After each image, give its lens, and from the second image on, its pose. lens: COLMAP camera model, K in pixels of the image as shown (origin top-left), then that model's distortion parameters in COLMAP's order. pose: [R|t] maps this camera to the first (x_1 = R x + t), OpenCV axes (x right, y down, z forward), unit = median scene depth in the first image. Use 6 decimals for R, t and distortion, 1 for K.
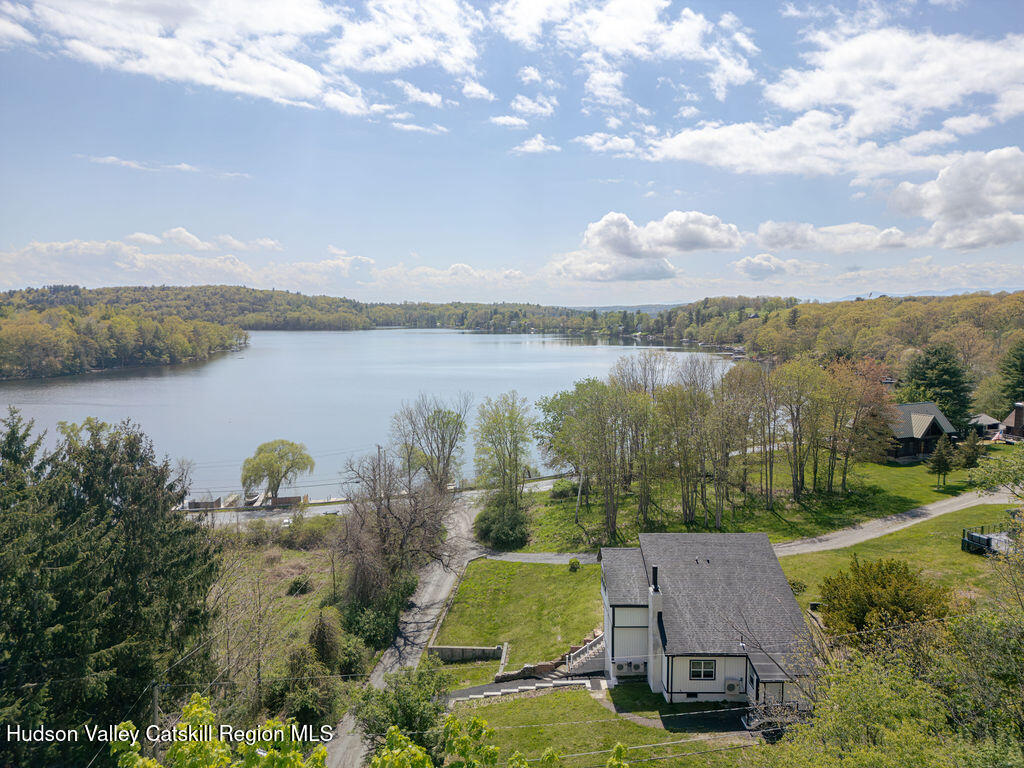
lens RADIAL K [[719.1, 0, 512.0], [0, 719.1, 384.0], [0, 0, 1]] dist [0.107732, -0.114313]
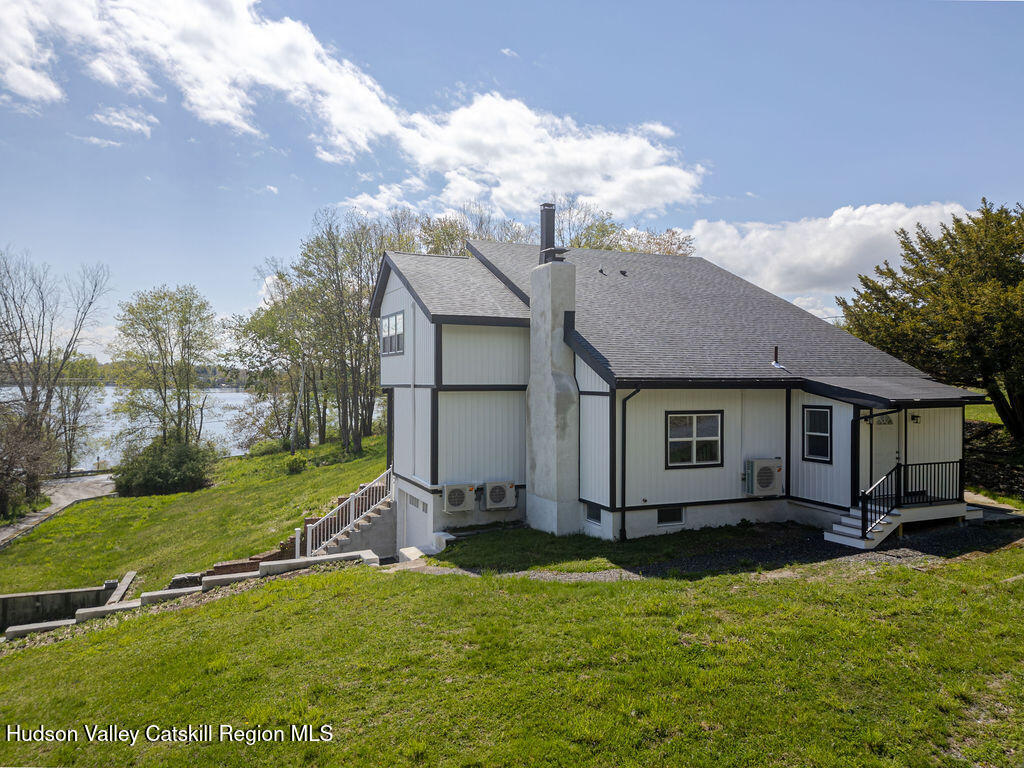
lens RADIAL K [[719.1, 0, 512.0], [0, 719.1, 384.0], [0, 0, 1]] dist [0.107732, -0.114313]
pose [[0.918575, 0.002708, 0.395238, 0.032622], [0.041156, 0.993885, -0.102460, 0.394189], [-0.393098, 0.110384, 0.912847, 0.697353]]
